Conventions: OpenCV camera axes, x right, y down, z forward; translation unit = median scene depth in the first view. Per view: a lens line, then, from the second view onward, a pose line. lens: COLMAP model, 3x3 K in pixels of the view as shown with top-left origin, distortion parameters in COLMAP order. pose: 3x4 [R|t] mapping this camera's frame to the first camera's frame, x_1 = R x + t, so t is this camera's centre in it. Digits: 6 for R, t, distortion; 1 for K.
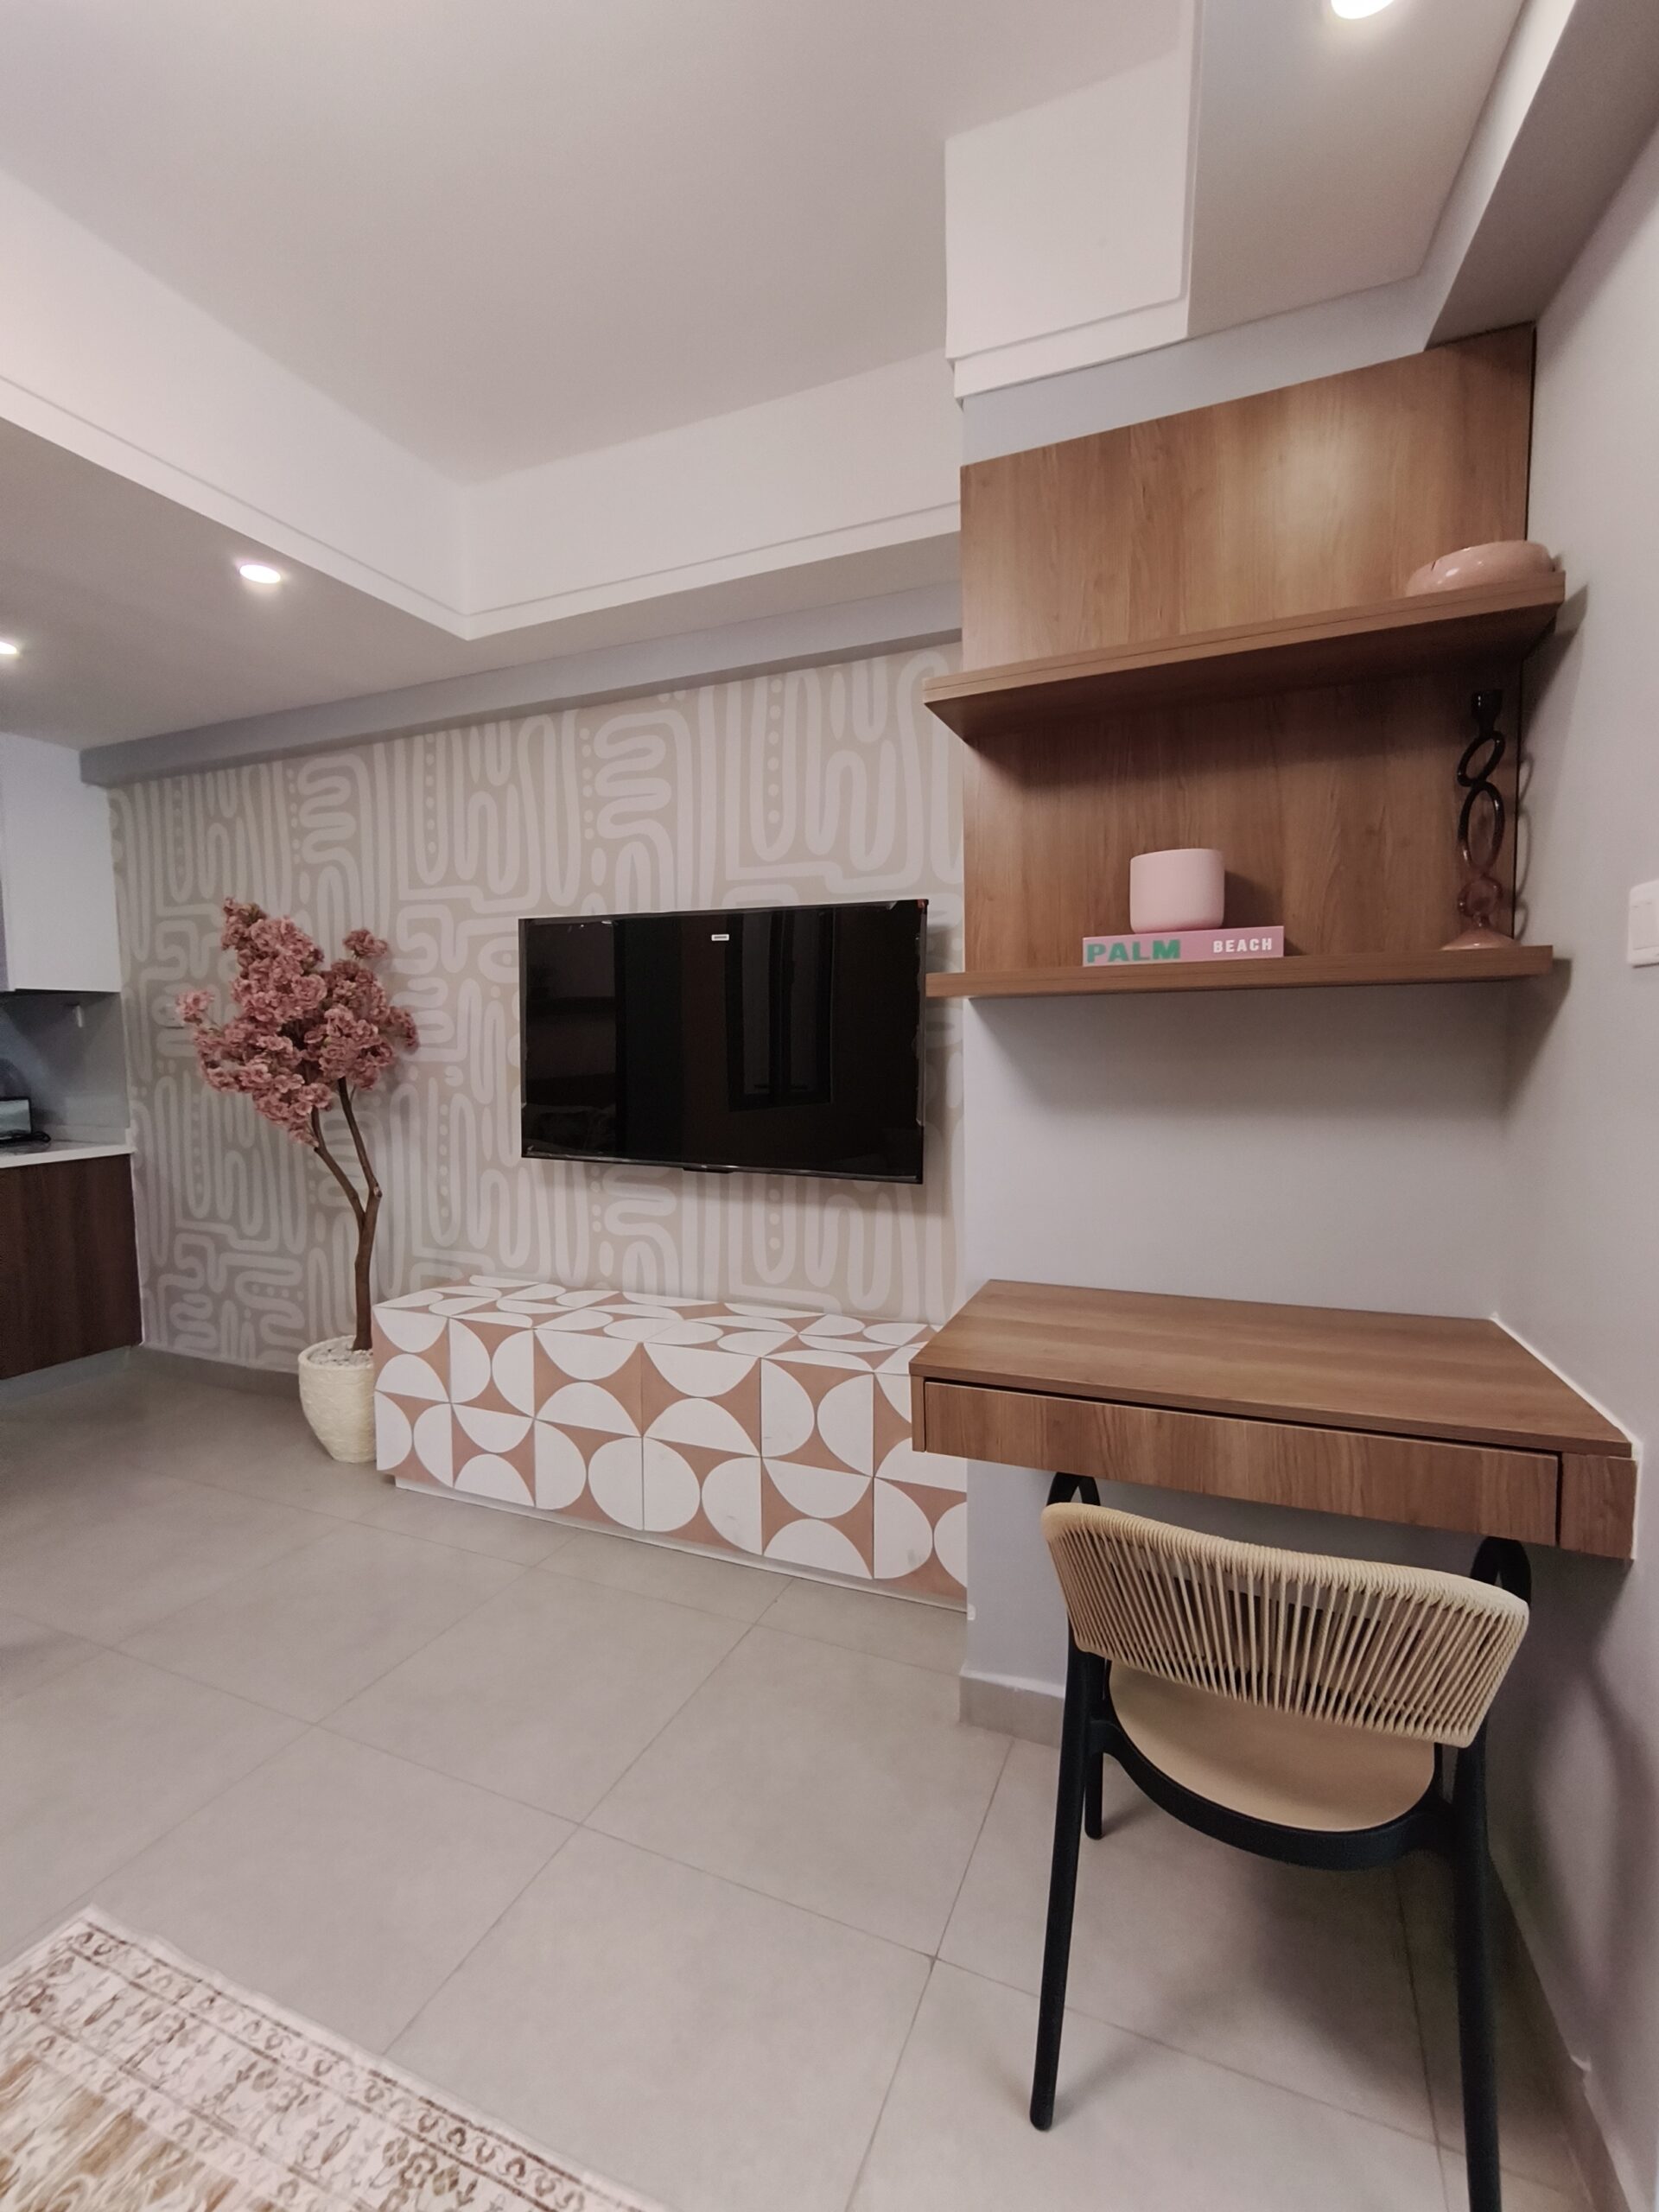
lens RADIAL K [[958.4, 0, 829.5], [0, 958.4, 1106.0], [0, 0, 1]] dist [0.002417, 0.000086]
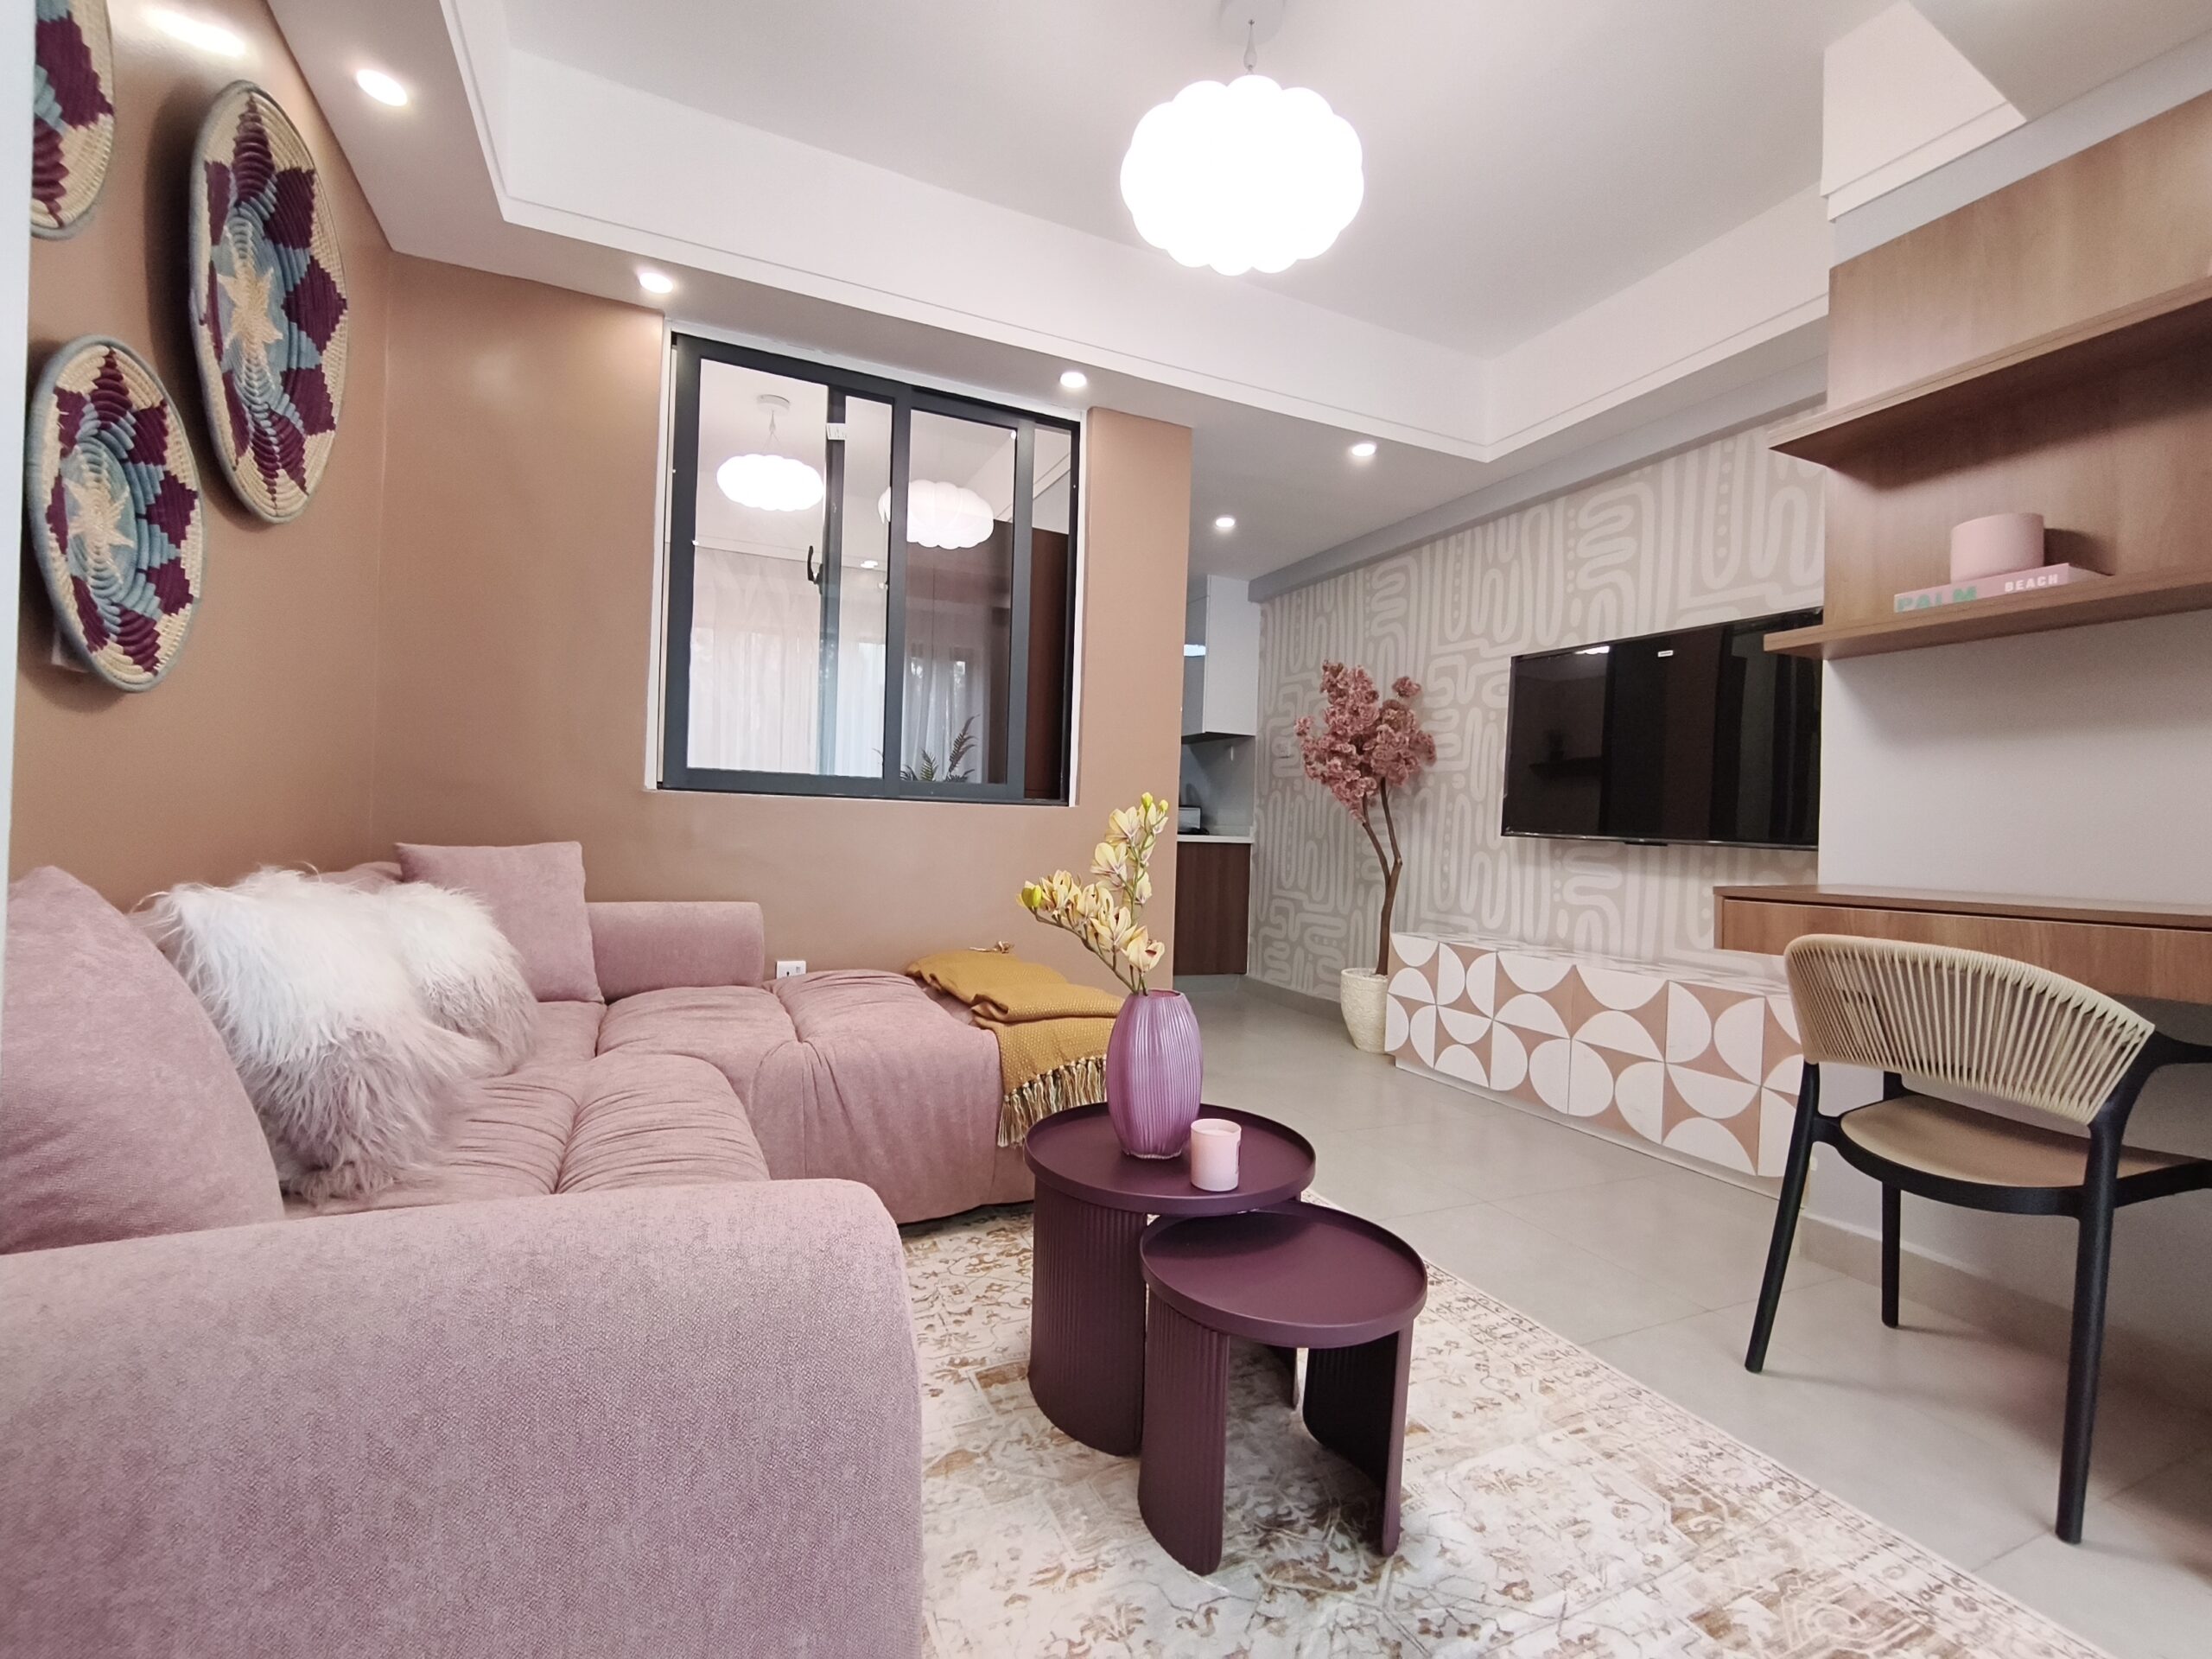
lens RADIAL K [[966.3, 0, 1170.5], [0, 966.3, 883.9], [0, 0, 1]] dist [-0.003127, -0.000381]
pose [[0.774228, 0.063255, -0.629738, 0.172077], [-0.078556, 0.996903, 0.003555, 0.148384], [0.628013, 0.046717, 0.776799, -0.330157]]
